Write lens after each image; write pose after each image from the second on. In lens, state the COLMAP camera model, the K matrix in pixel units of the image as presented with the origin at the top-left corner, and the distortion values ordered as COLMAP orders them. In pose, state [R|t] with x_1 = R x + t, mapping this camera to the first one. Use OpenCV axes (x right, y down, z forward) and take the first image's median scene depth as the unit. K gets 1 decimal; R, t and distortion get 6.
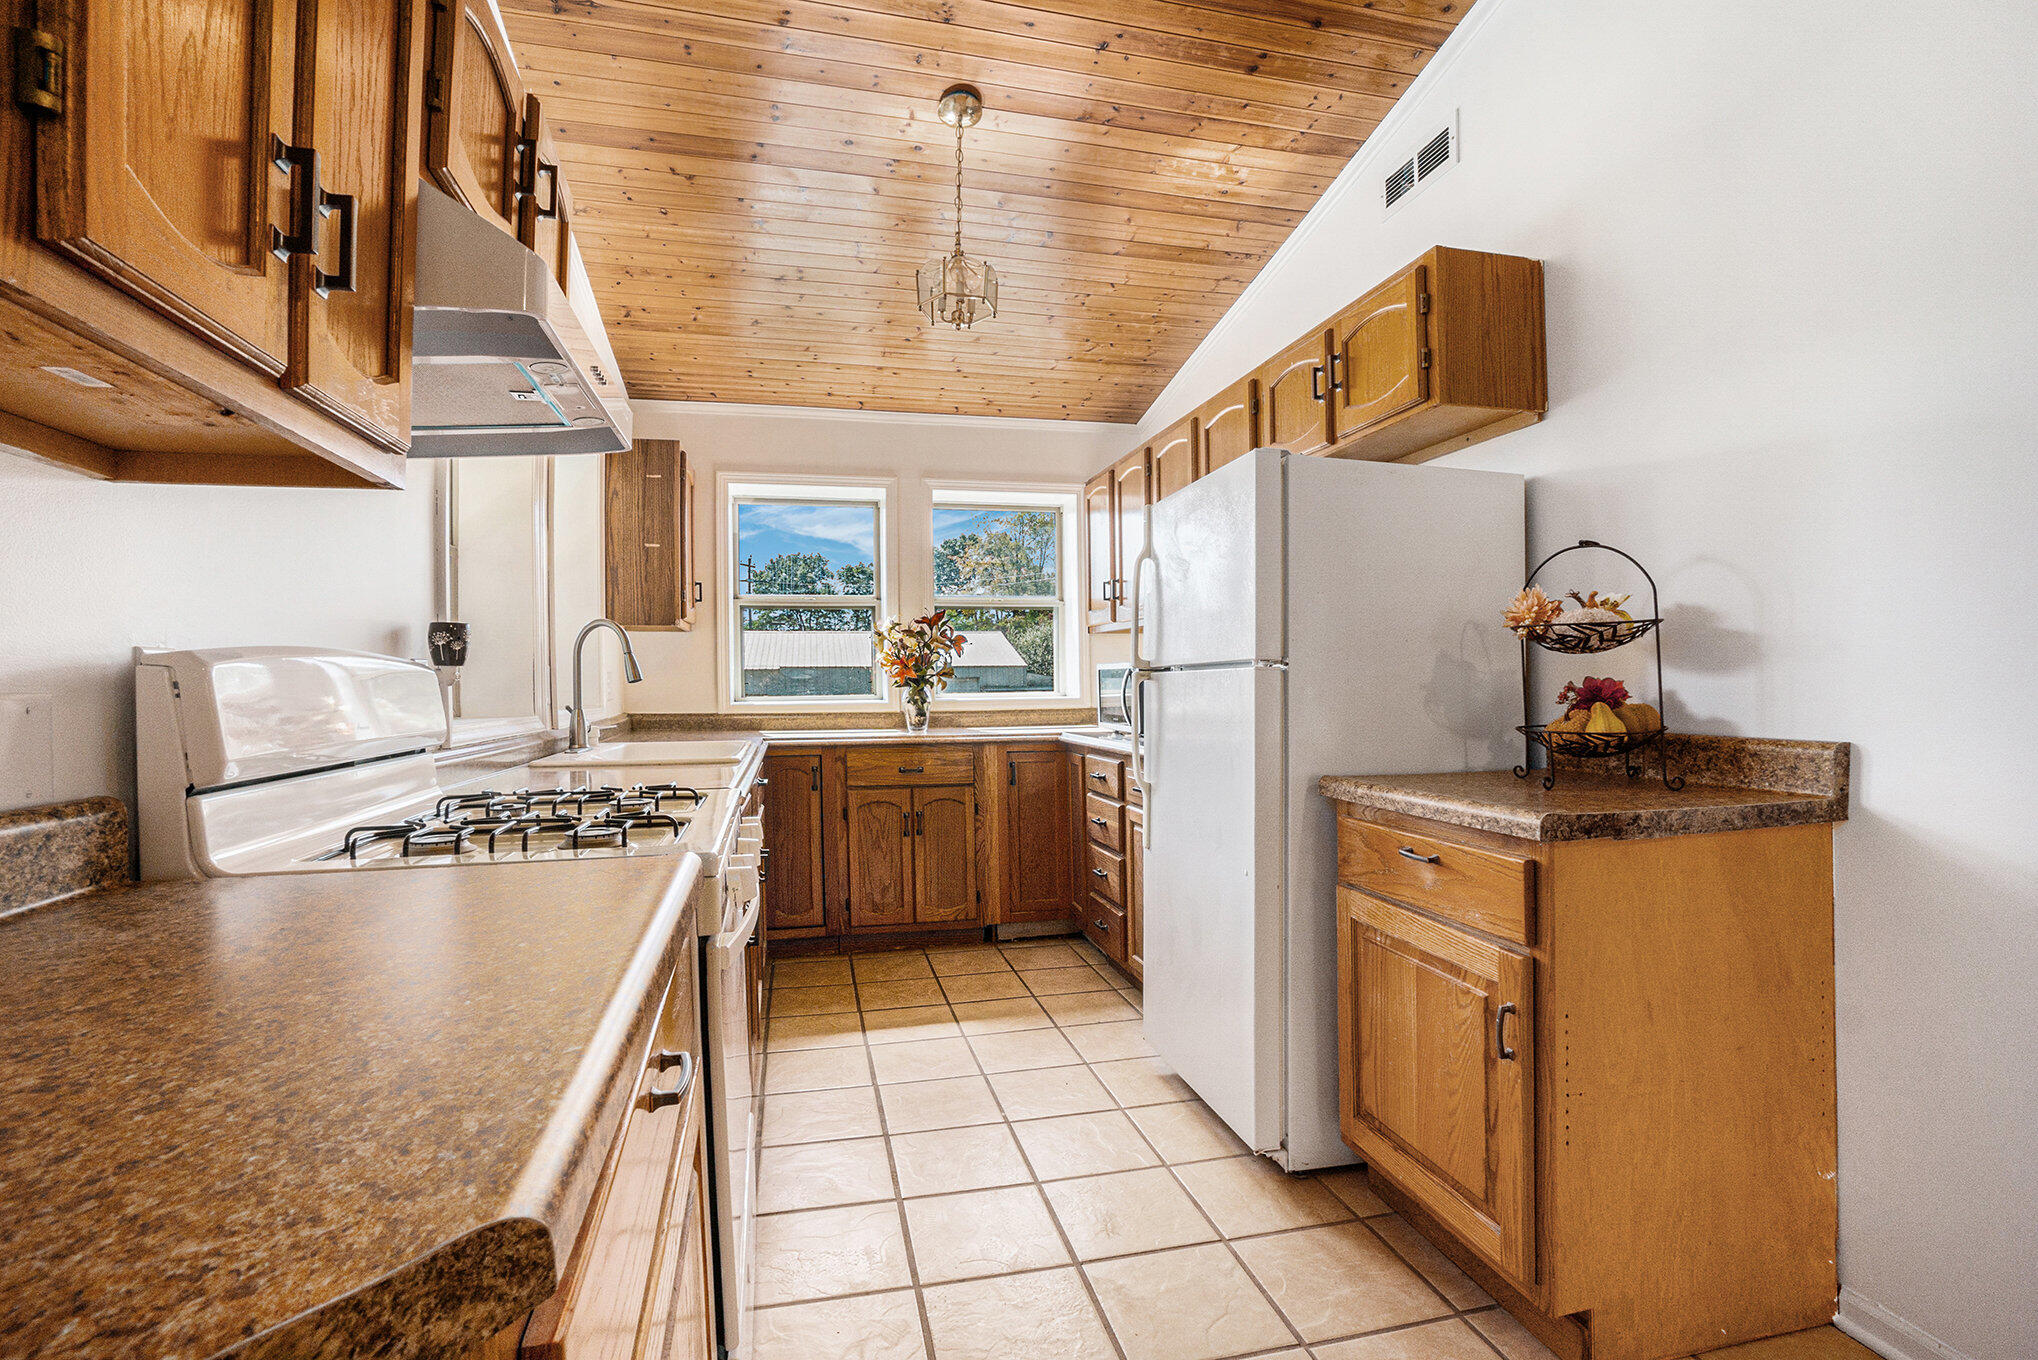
lens RADIAL K [[934.9, 0, 1014.5], [0, 934.9, 687.8], [0, 0, 1]] dist [-0.040644, 0.000271]
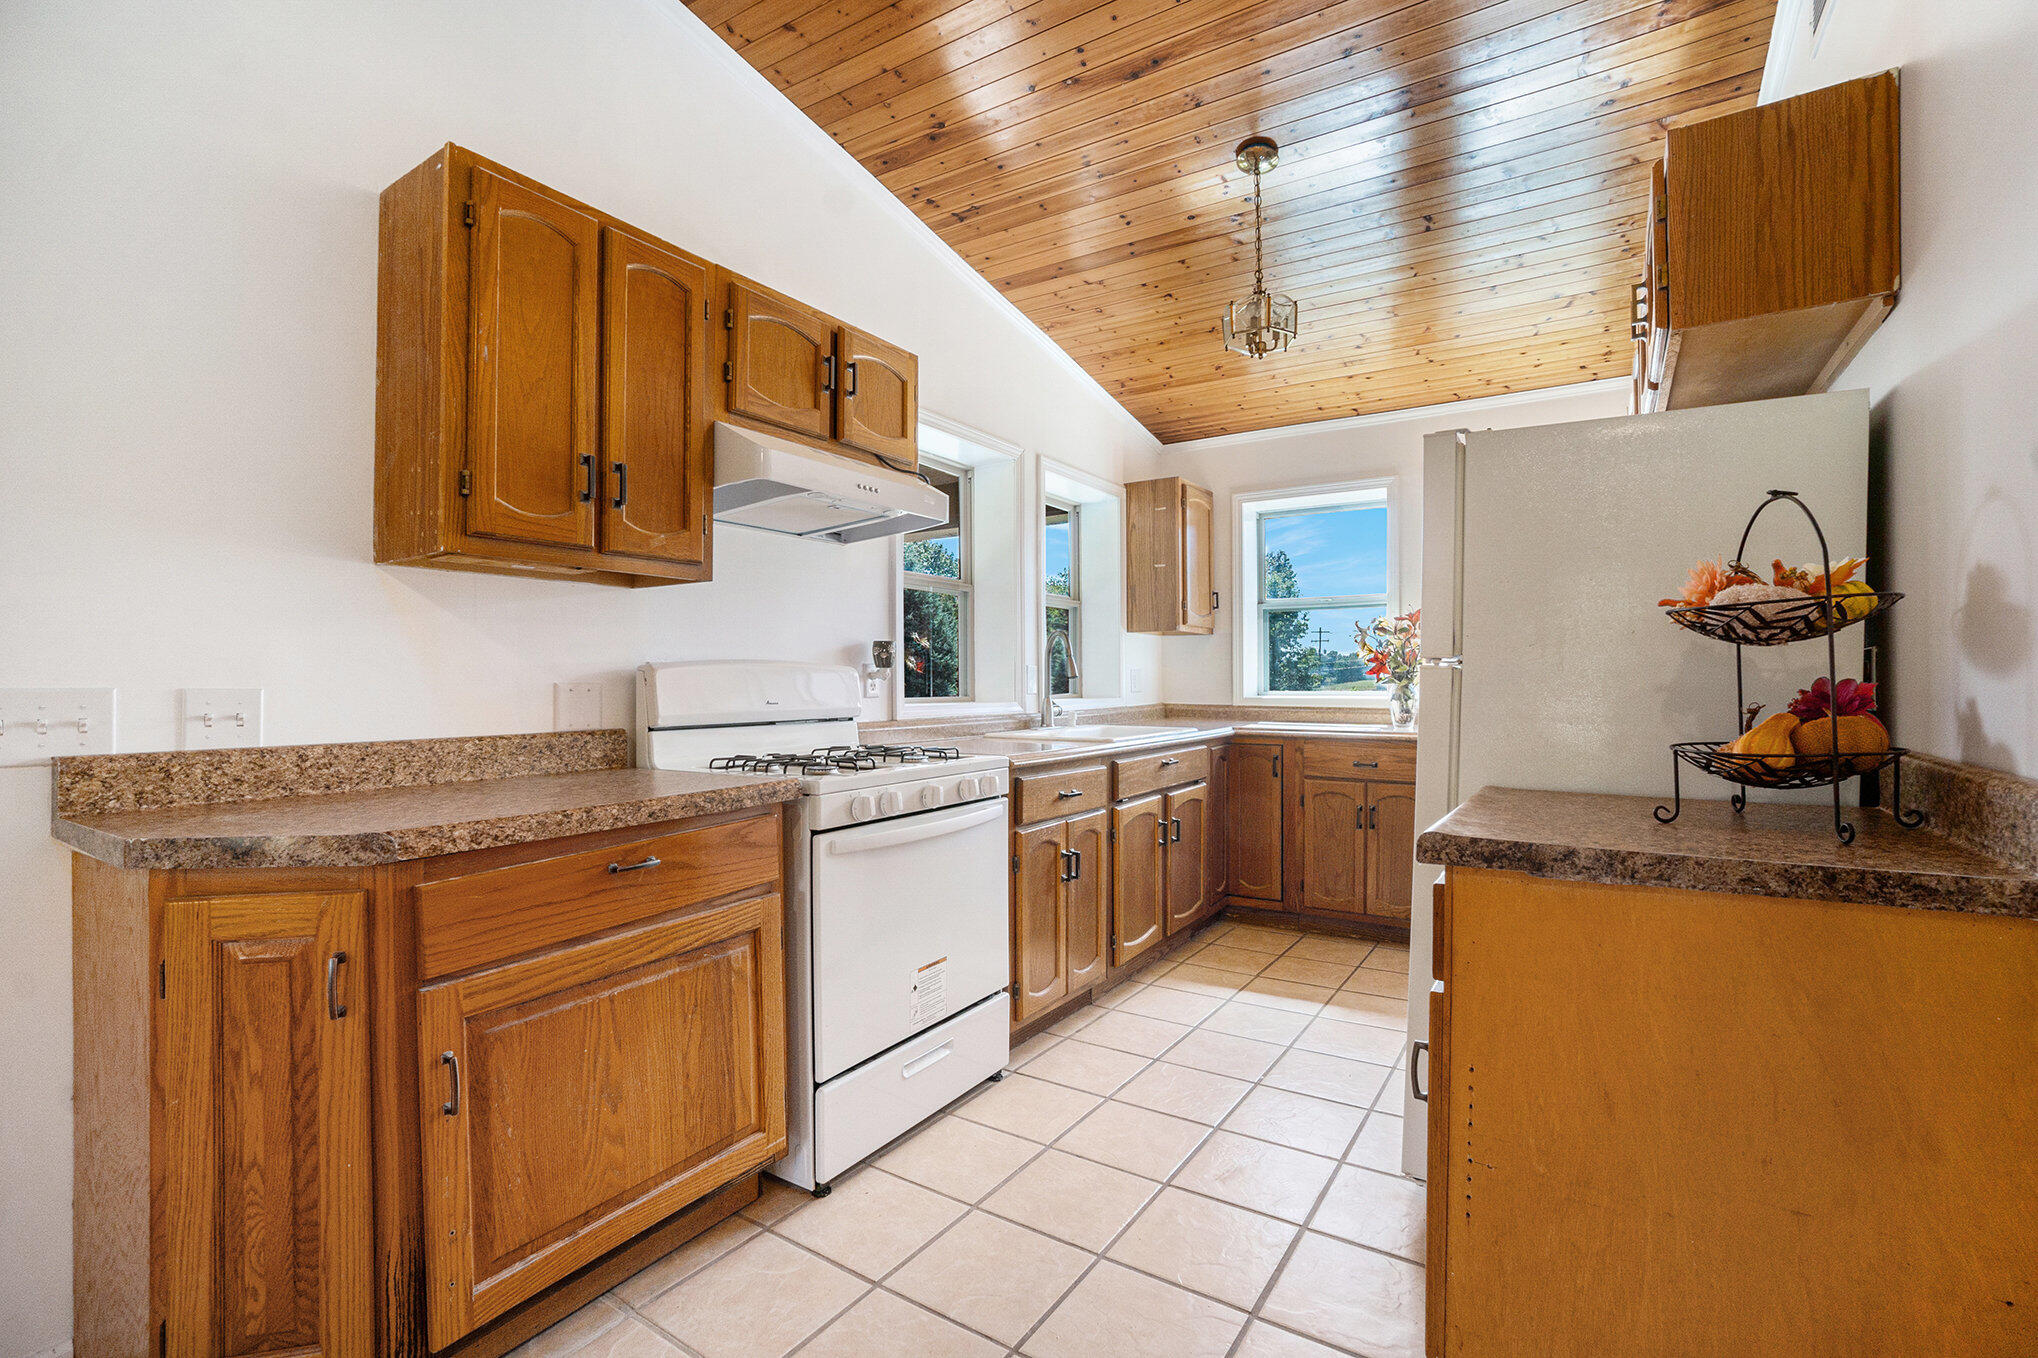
lens RADIAL K [[917.2, 0, 1019.0], [0, 917.2, 679.0], [0, 0, 1]] dist [-0.082795, 0.036682]
pose [[0.686495, 0.005134, -0.727116, 0.418802], [-0.007517, 0.999972, -0.000036, -0.003508], [0.727095, 0.005490, 0.686515, 0.050726]]
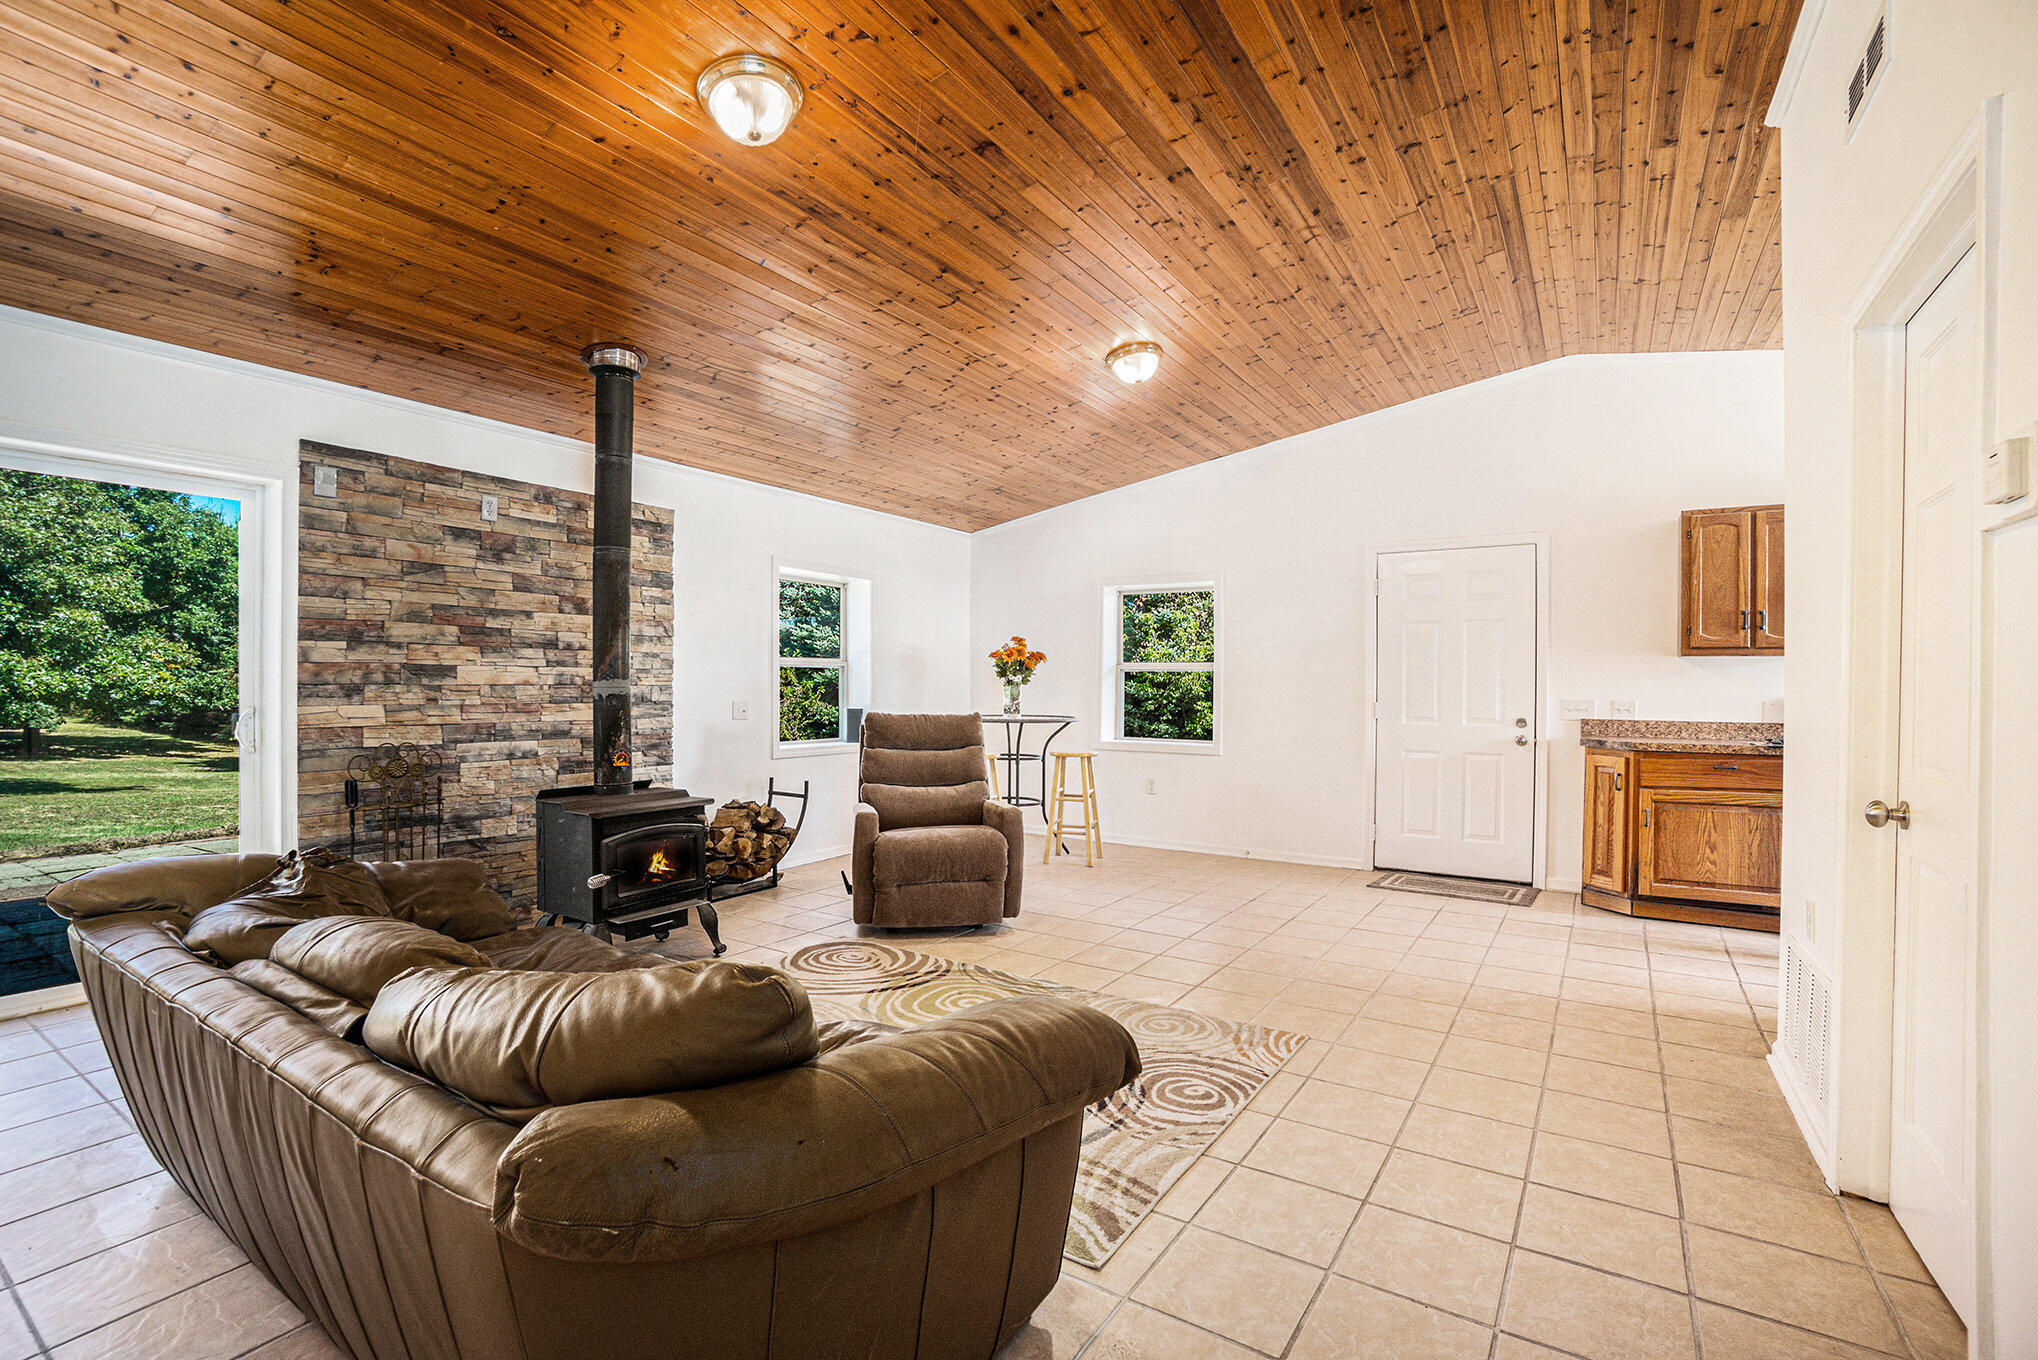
lens RADIAL K [[917.2, 0, 1019.0], [0, 917.2, 680.0], [0, 0, 1]] dist [-0.082795, 0.036682]
pose [[-0.725422, -0.000143, -0.688304, 1.675997], [-0.006321, 0.999959, 0.006455, -0.036848], [0.688275, 0.009034, -0.725394, 0.488632]]
